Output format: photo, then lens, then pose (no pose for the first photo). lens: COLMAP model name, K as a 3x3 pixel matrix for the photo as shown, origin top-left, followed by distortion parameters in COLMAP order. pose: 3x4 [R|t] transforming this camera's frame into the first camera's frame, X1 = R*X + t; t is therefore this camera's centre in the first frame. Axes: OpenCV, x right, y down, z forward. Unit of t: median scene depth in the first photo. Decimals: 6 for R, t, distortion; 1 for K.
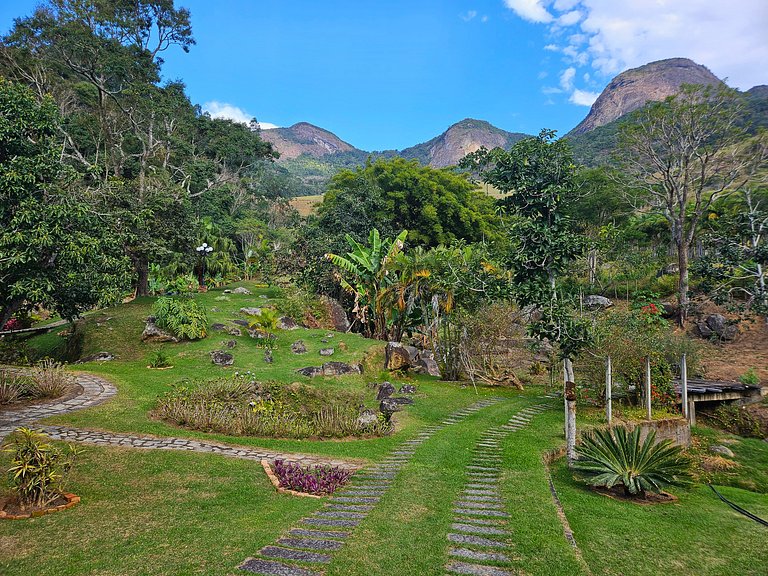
lens RADIAL K [[528.5, 0, 384.2], [0, 528.5, 283.9], [0, 0, 1]] dist [0.045657, -0.003261]
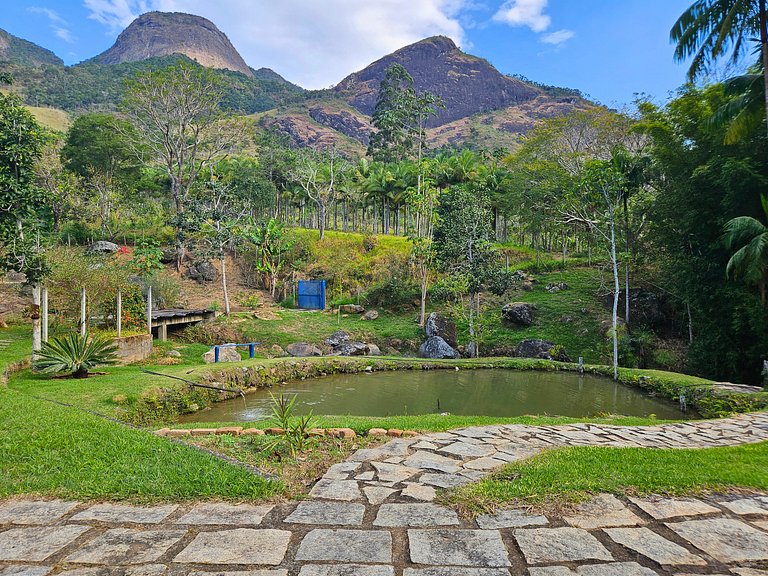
lens RADIAL K [[528.5, 0, 384.2], [0, 528.5, 283.9], [0, 0, 1]] dist [0.045657, -0.003261]
pose [[0.671534, -0.019745, 0.740710, -0.019983], [-0.051797, 0.995949, 0.073508, -0.000832], [-0.739161, -0.087730, 0.667791, -0.228699]]
